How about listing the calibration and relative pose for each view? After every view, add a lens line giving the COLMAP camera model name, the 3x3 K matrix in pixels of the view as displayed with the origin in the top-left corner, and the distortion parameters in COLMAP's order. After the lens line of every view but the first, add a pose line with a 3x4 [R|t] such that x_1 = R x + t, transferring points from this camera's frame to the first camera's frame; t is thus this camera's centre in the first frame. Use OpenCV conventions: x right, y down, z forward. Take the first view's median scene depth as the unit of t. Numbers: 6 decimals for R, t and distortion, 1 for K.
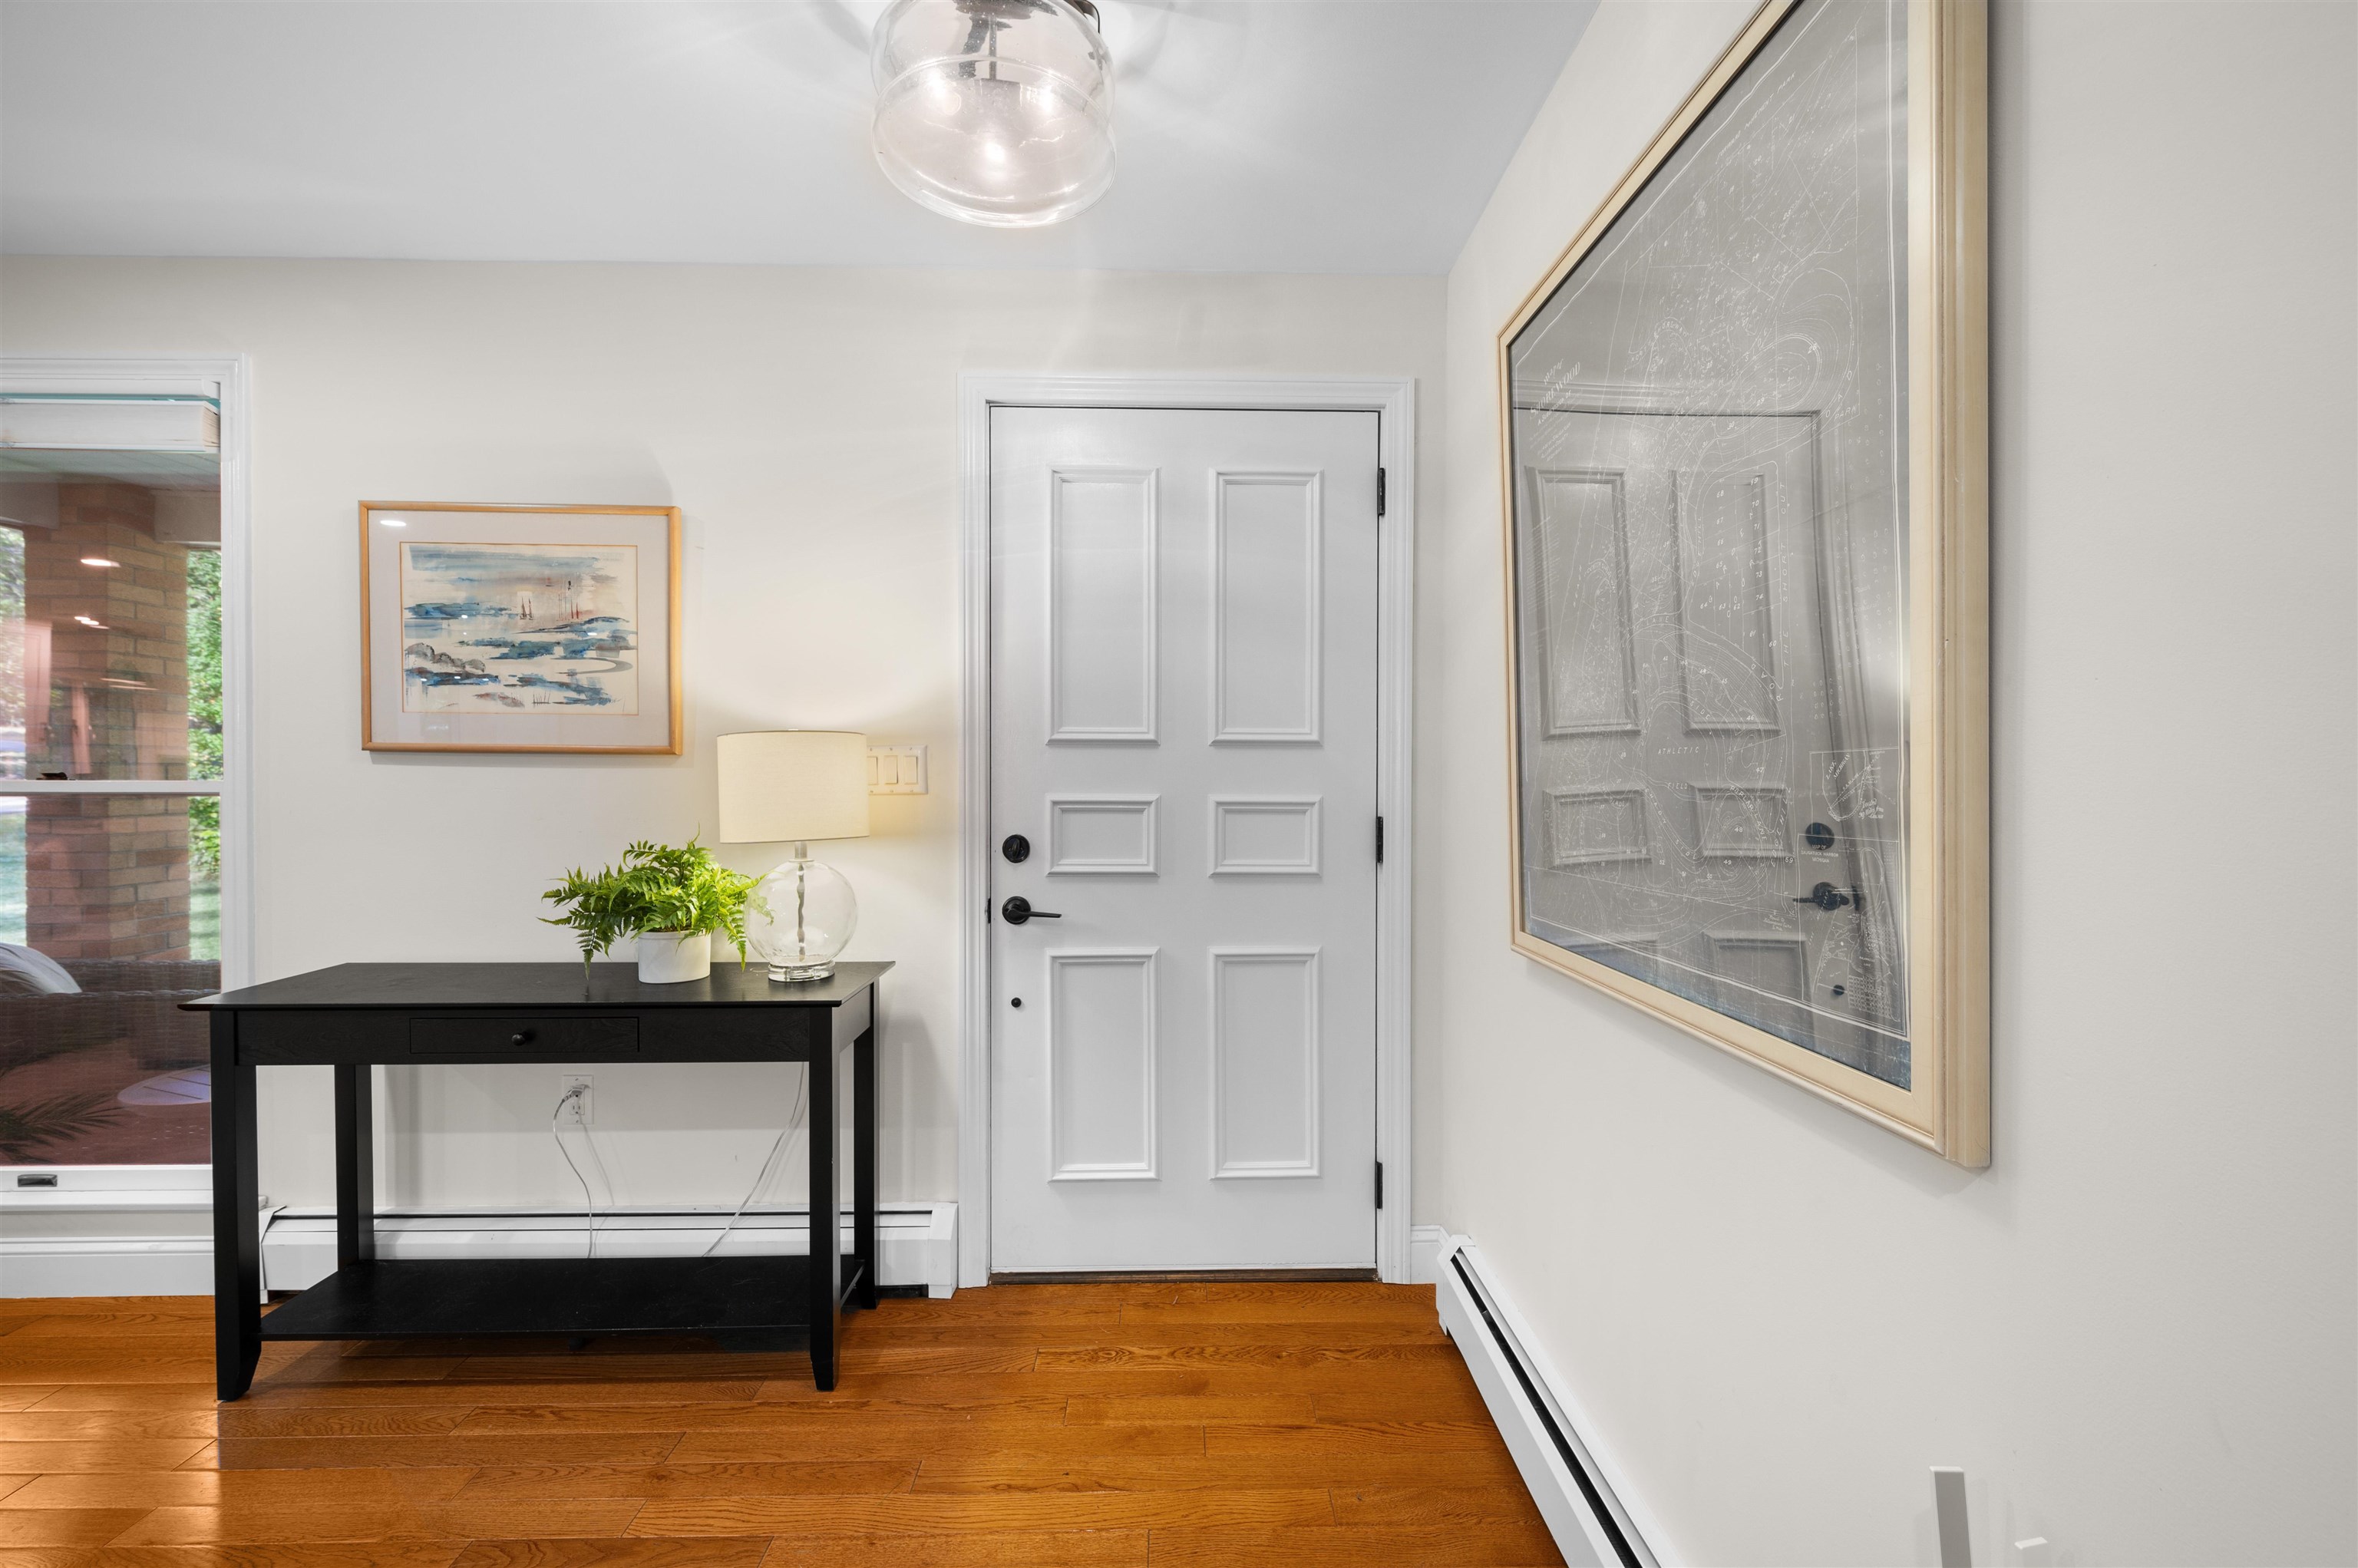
lens RADIAL K [[988.8, 0, 1190.3], [0, 988.8, 795.3], [0, 0, 1]] dist [0.003989, -0.003949]
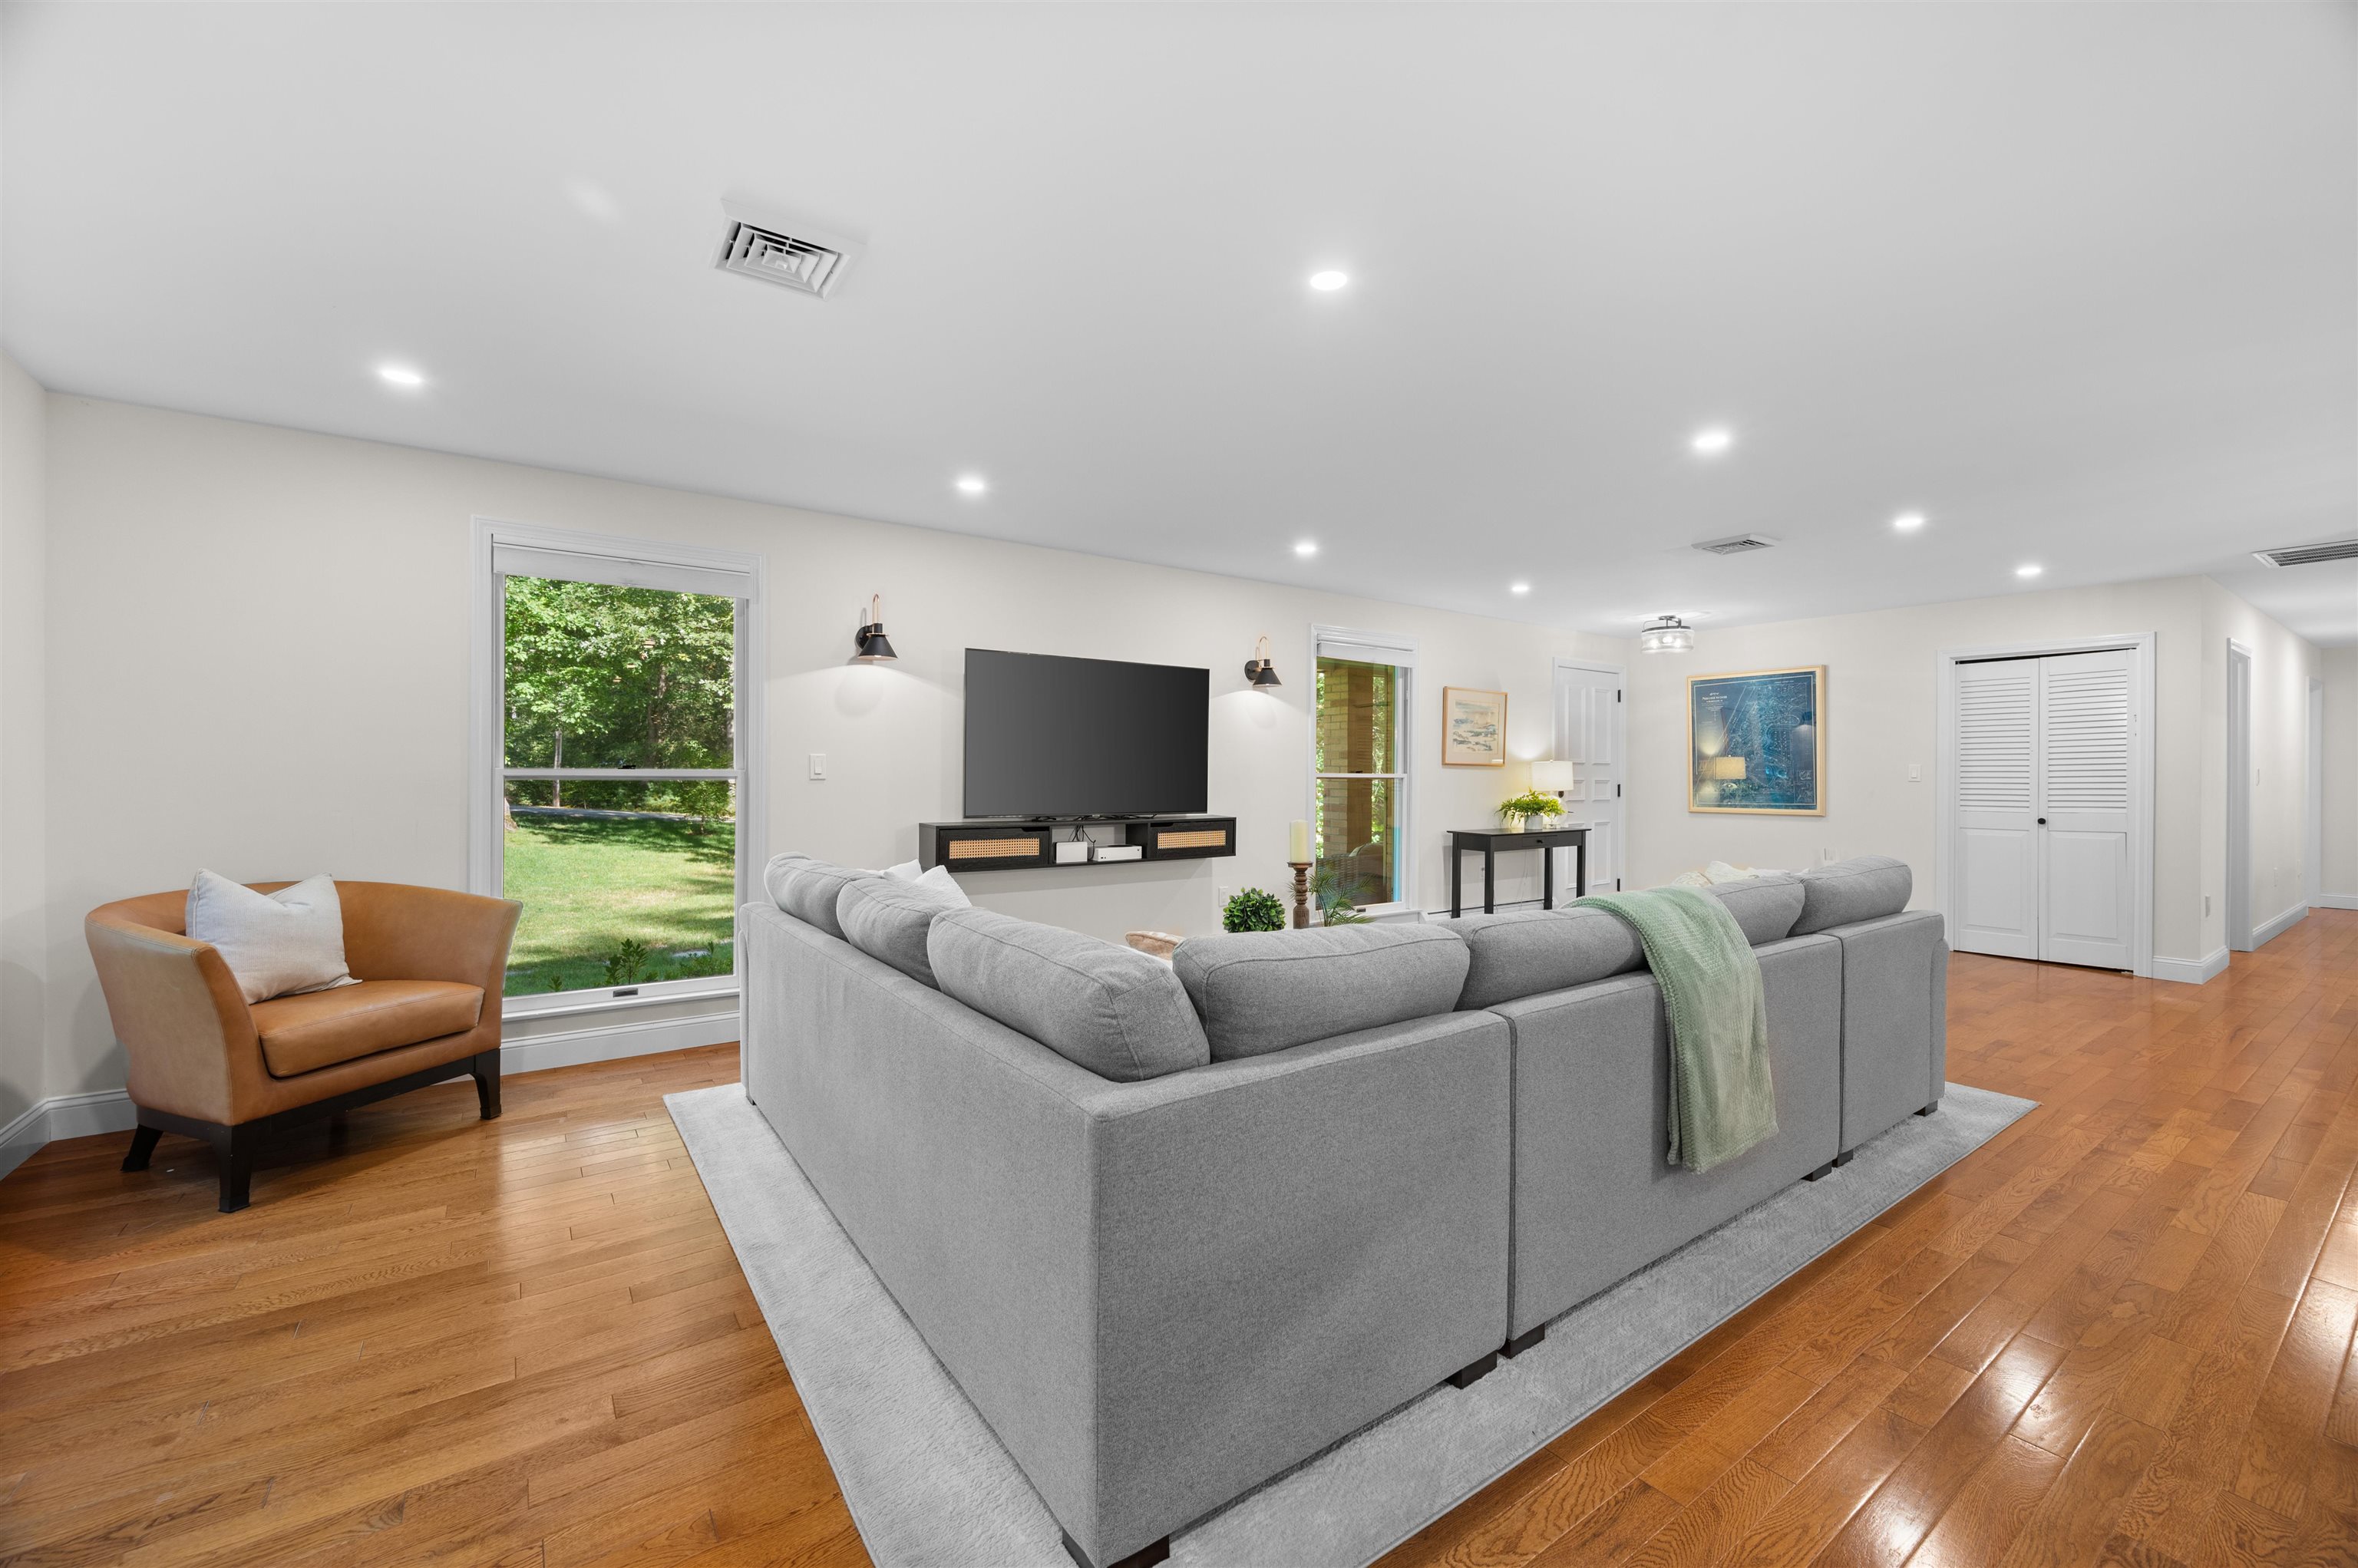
lens RADIAL K [[938.9, 0, 1176.6], [0, 938.9, 763.3], [0, 0, 1]] dist [0.002084, -0.000742]
pose [[0.835419, 0.009414, 0.549532, -3.209406], [-0.002935, 0.999915, -0.012668, -0.007420], [-0.549605, 0.008970, 0.835376, -1.050117]]
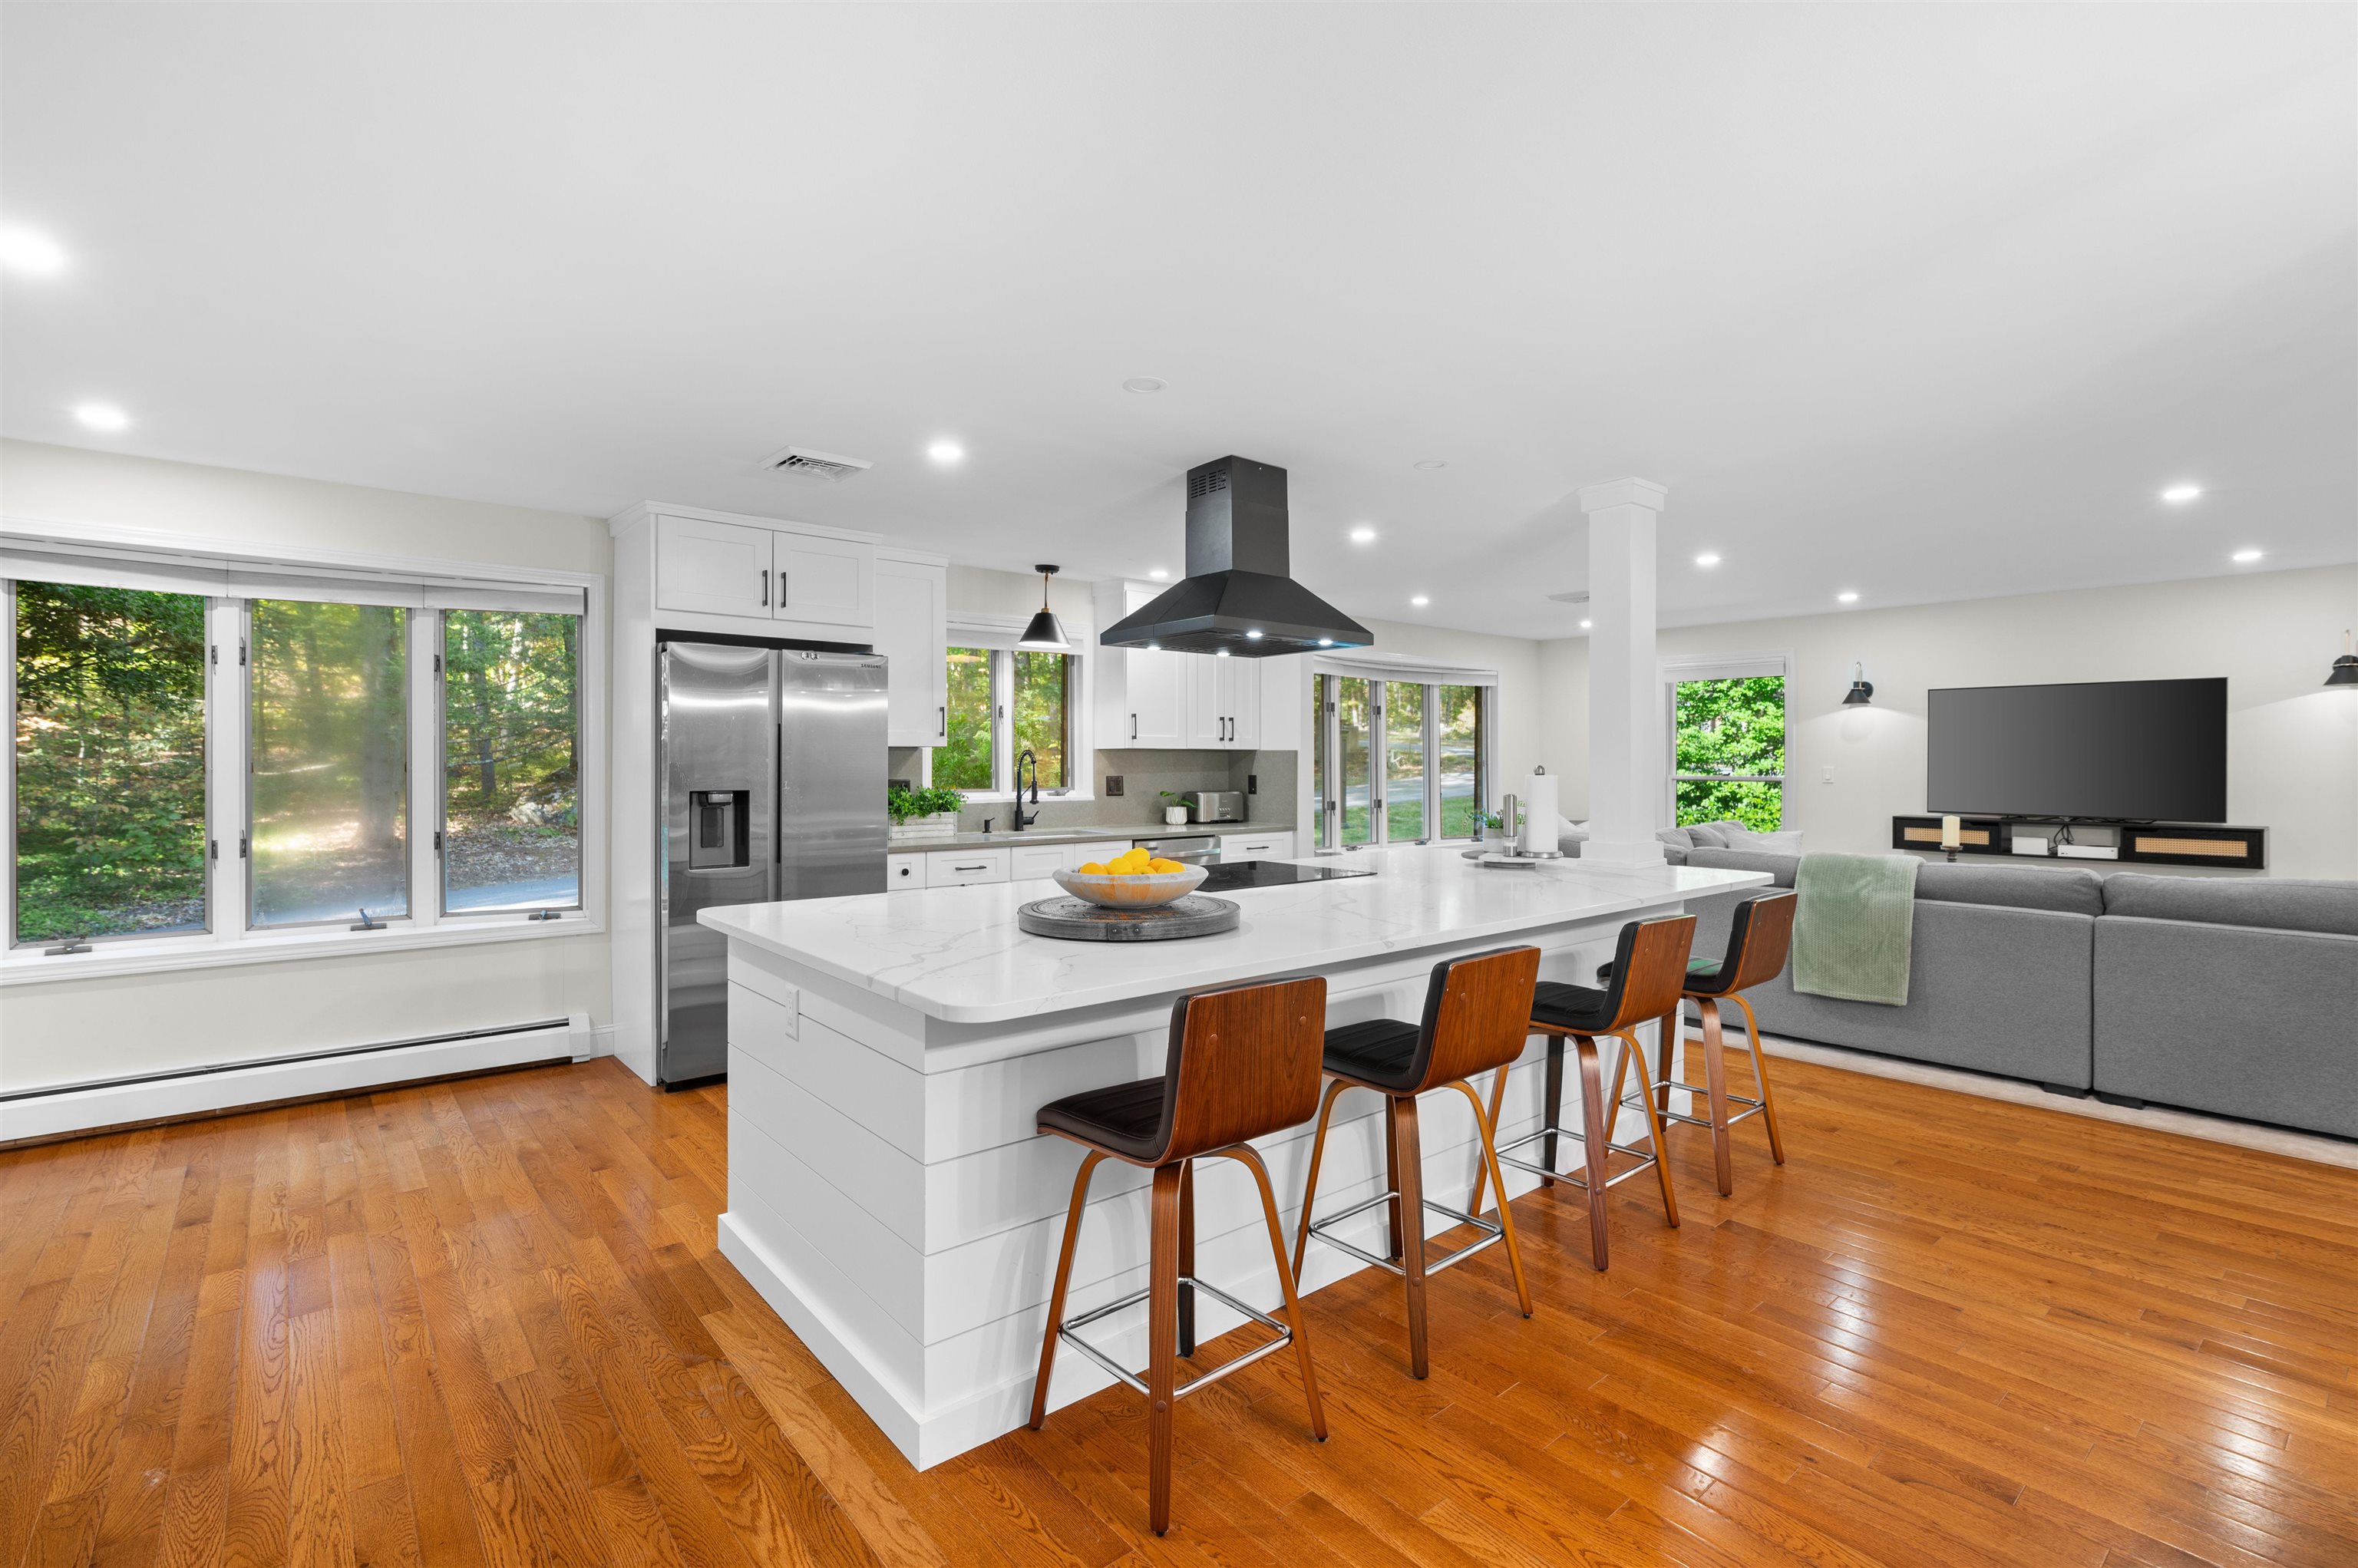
lens RADIAL K [[1055.9, 0, 1172.7], [0, 1055.9, 781.9], [0, 0, 1]] dist [0.005533, -0.004094]
pose [[0.608084, 0.014753, -0.793736, -1.317140], [-0.003199, 0.999865, 0.016133, -0.049441], [0.793866, -0.007271, 0.608049, -2.842267]]
